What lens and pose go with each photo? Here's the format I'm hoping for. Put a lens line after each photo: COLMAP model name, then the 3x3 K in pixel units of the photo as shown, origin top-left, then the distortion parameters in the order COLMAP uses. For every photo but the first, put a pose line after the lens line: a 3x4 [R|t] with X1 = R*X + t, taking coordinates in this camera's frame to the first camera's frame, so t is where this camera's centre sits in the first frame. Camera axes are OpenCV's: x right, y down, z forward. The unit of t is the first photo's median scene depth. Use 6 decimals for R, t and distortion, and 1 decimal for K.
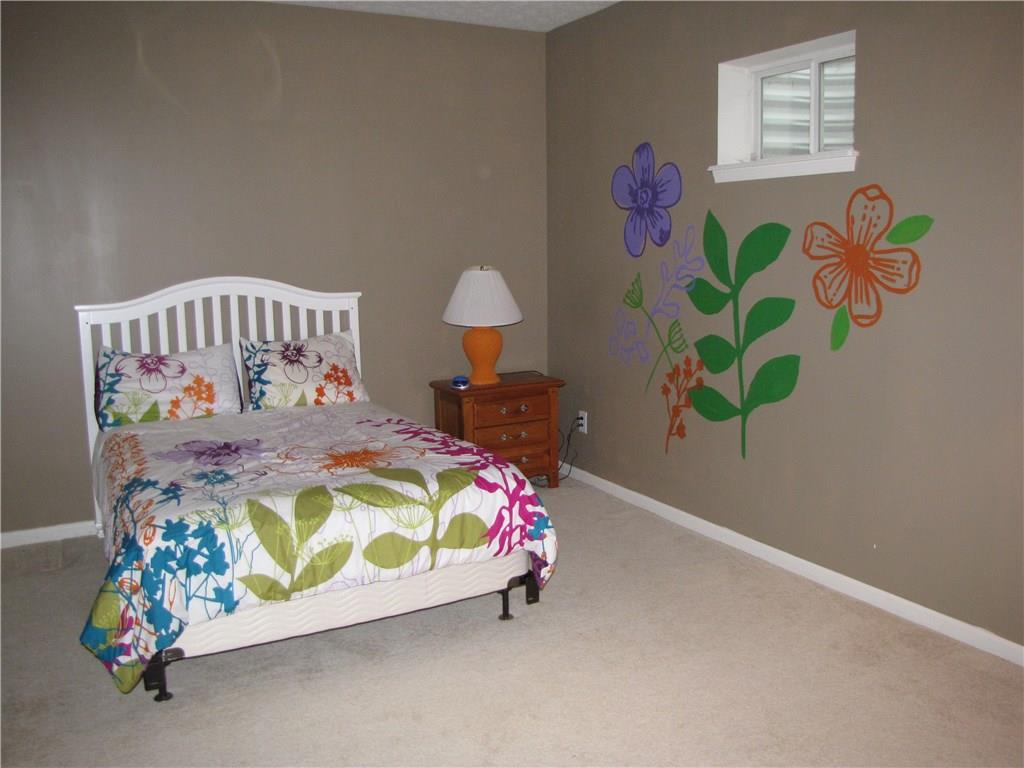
lens RADIAL K [[850.4, 0, 512.0], [0, 850.4, 384.0], [0, 0, 1]] dist [-0.101426, 0.001906]
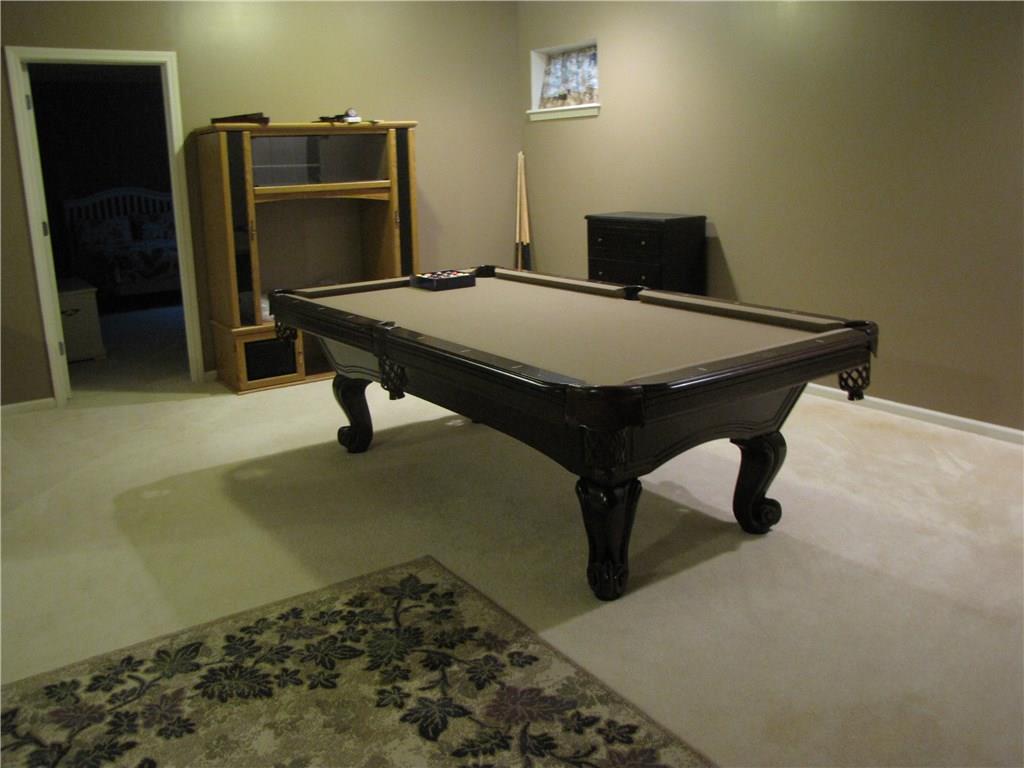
lens RADIAL K [[850.4, 0, 512.0], [0, 850.4, 384.0], [0, 0, 1]] dist [-0.101426, 0.001906]
pose [[0.991699, -0.034265, 0.123934, 0.491454], [0.021849, 0.994728, 0.100193, 0.237207], [-0.126714, -0.096654, 0.987219, -1.669075]]
